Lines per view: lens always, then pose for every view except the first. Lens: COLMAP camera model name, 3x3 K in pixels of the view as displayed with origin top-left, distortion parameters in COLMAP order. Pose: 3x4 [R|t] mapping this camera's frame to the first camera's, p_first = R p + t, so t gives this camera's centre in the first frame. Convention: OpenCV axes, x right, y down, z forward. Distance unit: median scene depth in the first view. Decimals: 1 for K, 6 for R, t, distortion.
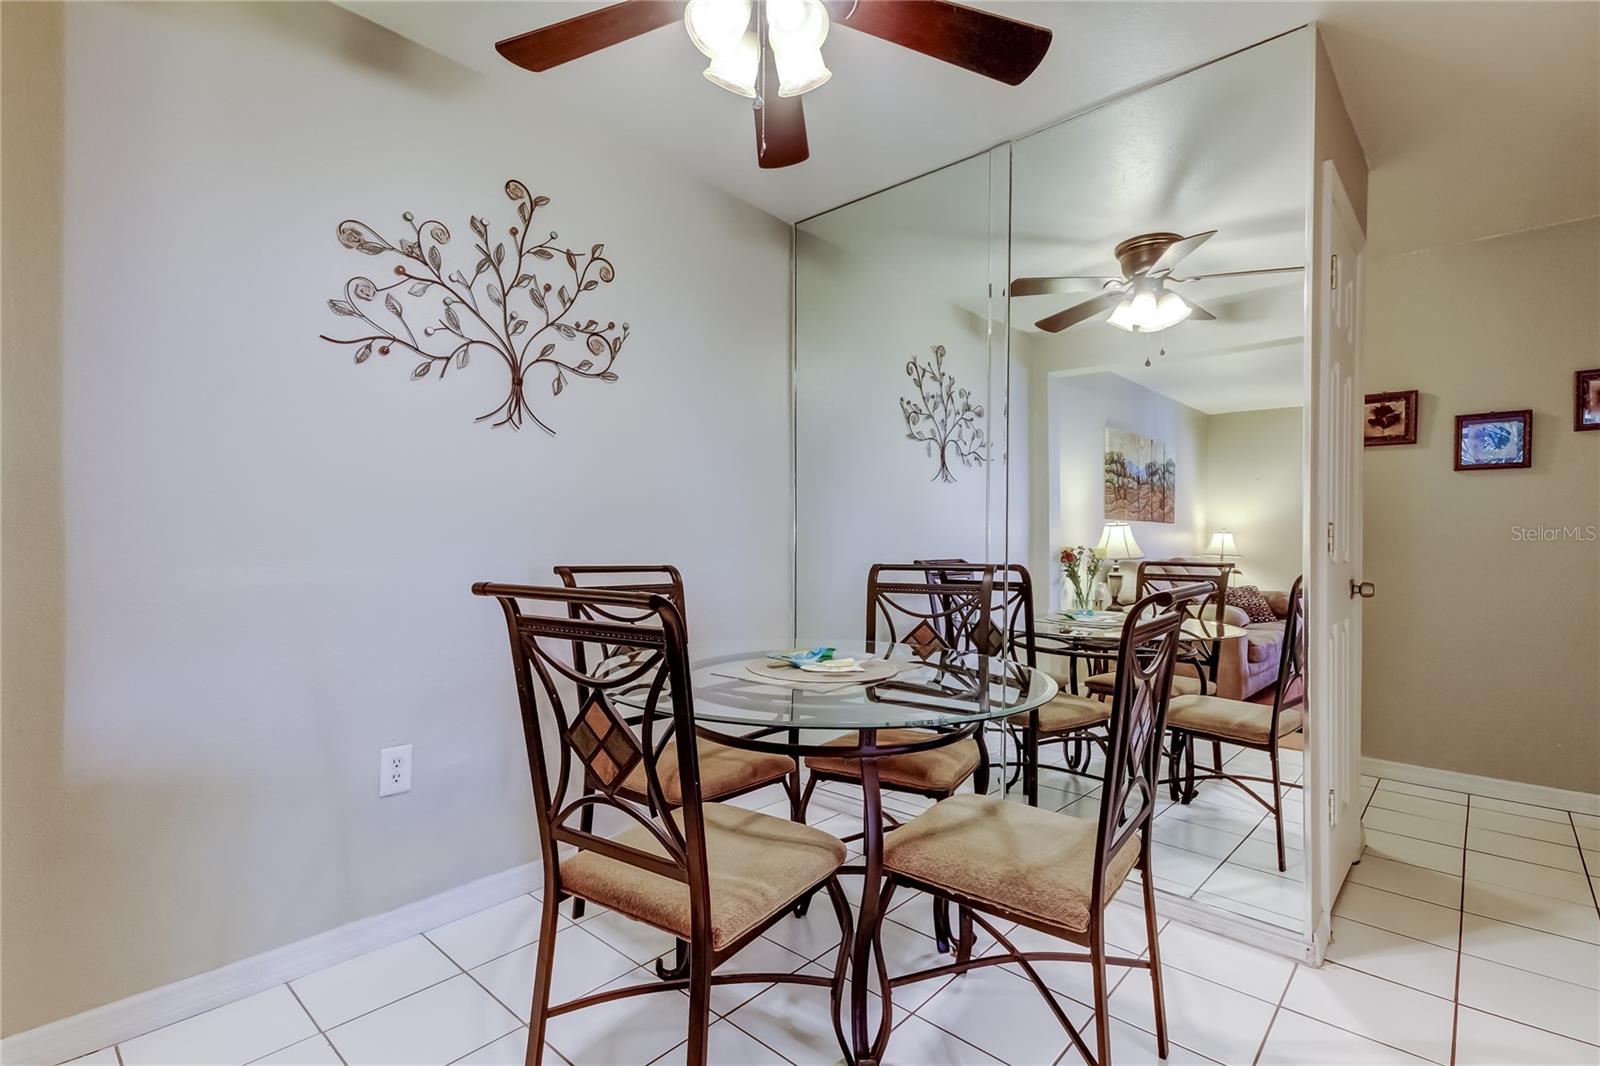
lens RADIAL K [[743.3, 0, 804.4], [0, 743.3, 543.1], [0, 0, 1]] dist [0.018105, -0.001133]
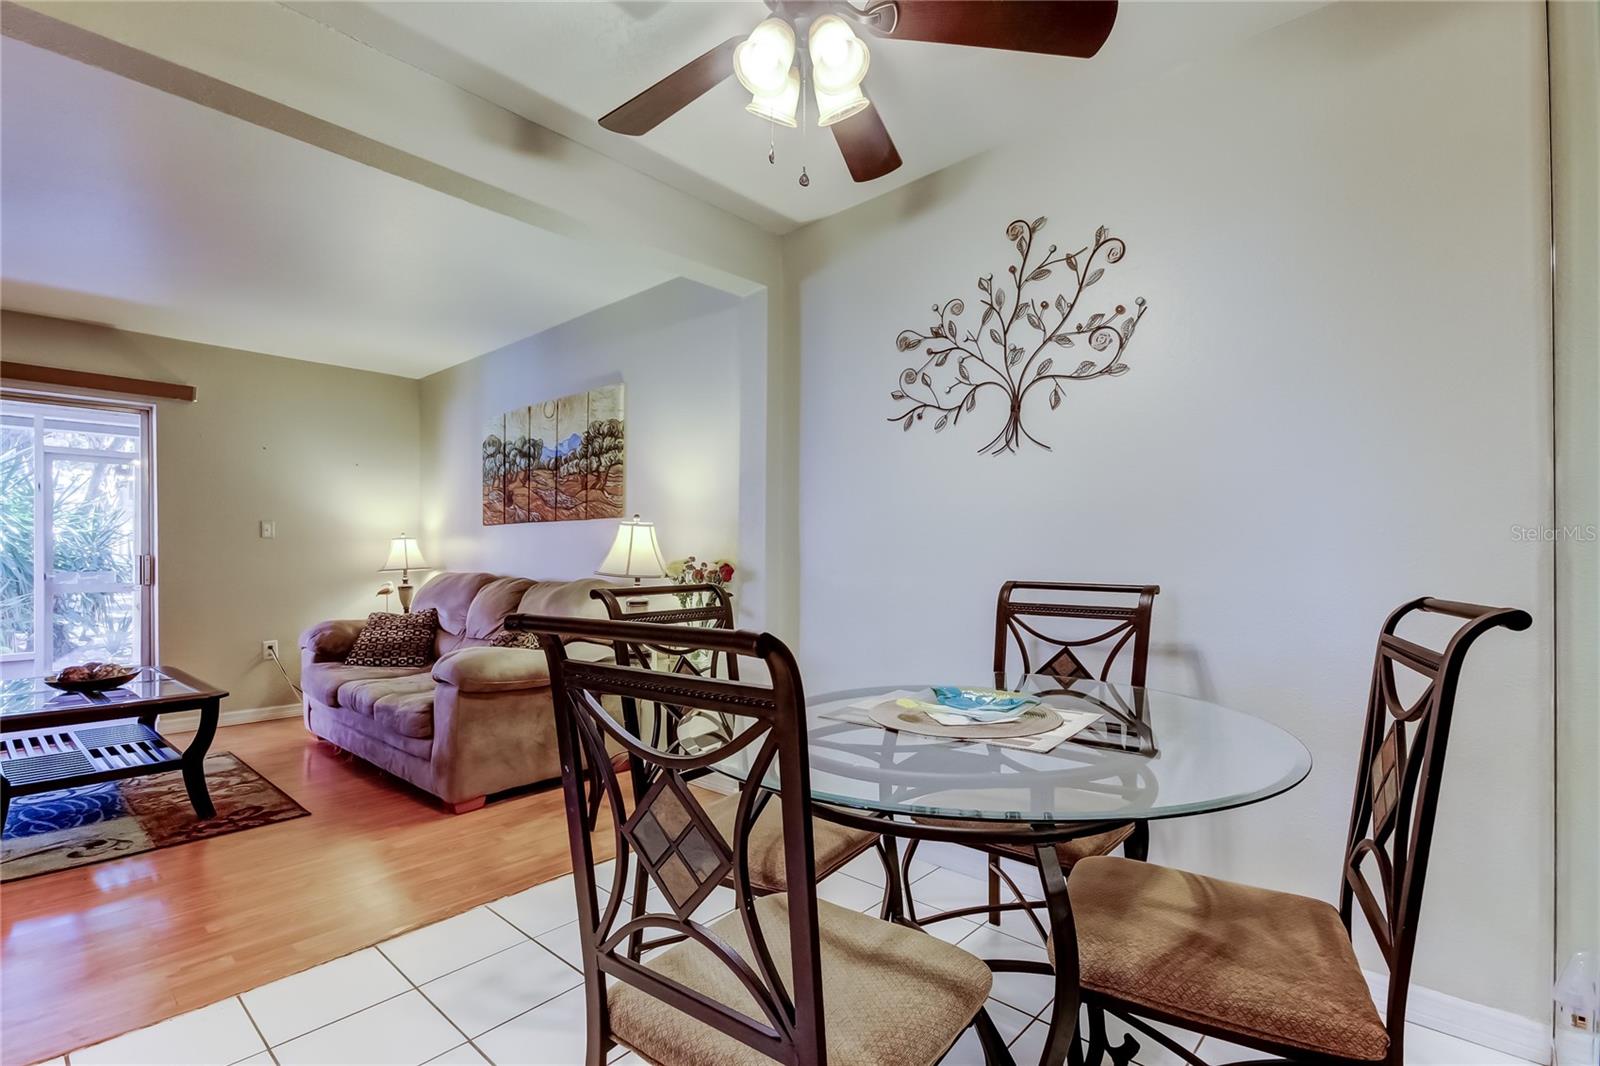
lens RADIAL K [[747.8, 0, 808.7], [0, 747.8, 558.8], [0, 0, 1]] dist [0.015301, -0.000134]
pose [[-0.000841, -0.005982, -0.999982, 0.684047], [0.002799, 0.999978, -0.005984, 0.005815], [0.999996, -0.002804, -0.000825, 0.697194]]
